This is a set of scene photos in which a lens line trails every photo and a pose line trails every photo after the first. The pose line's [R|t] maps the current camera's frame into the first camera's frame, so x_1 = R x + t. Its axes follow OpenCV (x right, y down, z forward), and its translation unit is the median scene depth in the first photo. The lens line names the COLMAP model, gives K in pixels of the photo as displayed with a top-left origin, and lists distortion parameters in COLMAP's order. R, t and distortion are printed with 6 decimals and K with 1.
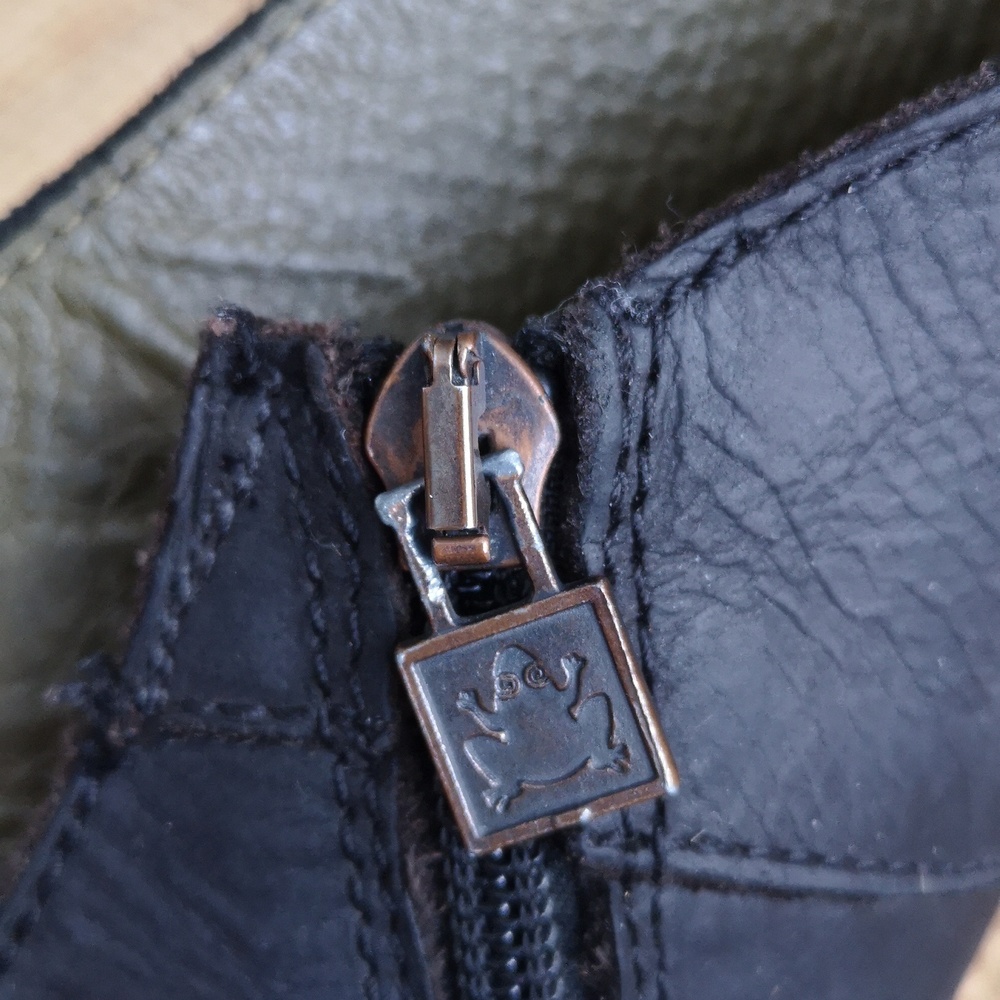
lens RADIAL K [[1584.5, 0, 501.6], [0, 1584.5, 501.4], [0, 0, 1]] dist [0.050561, 0.000000]
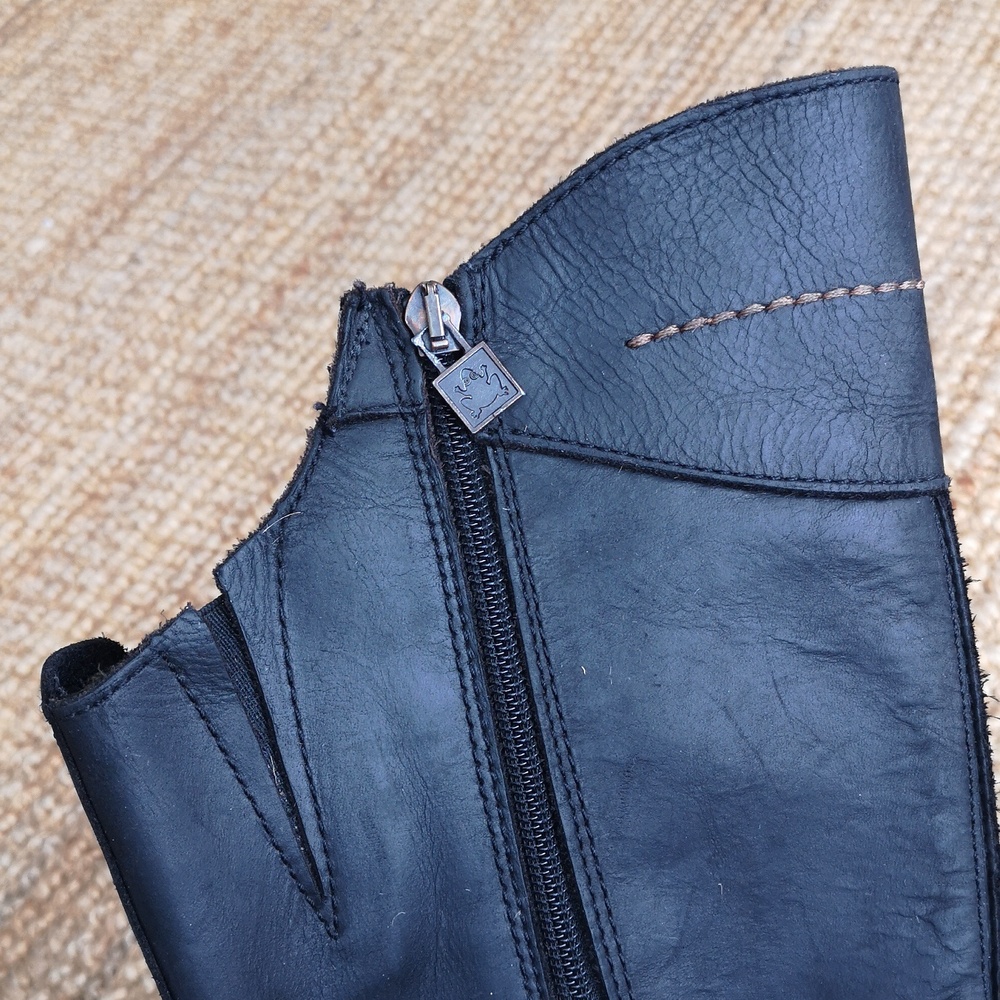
lens RADIAL K [[1584.5, 0, 496.6], [0, 1584.5, 509.1], [0, 0, 1]] dist [0.050561, 0.000000]
pose [[0.971779, -0.163907, 0.169648, -0.507556], [0.130851, 0.972933, 0.190470, -0.254332], [-0.196276, -0.162897, 0.966923, -2.244999]]
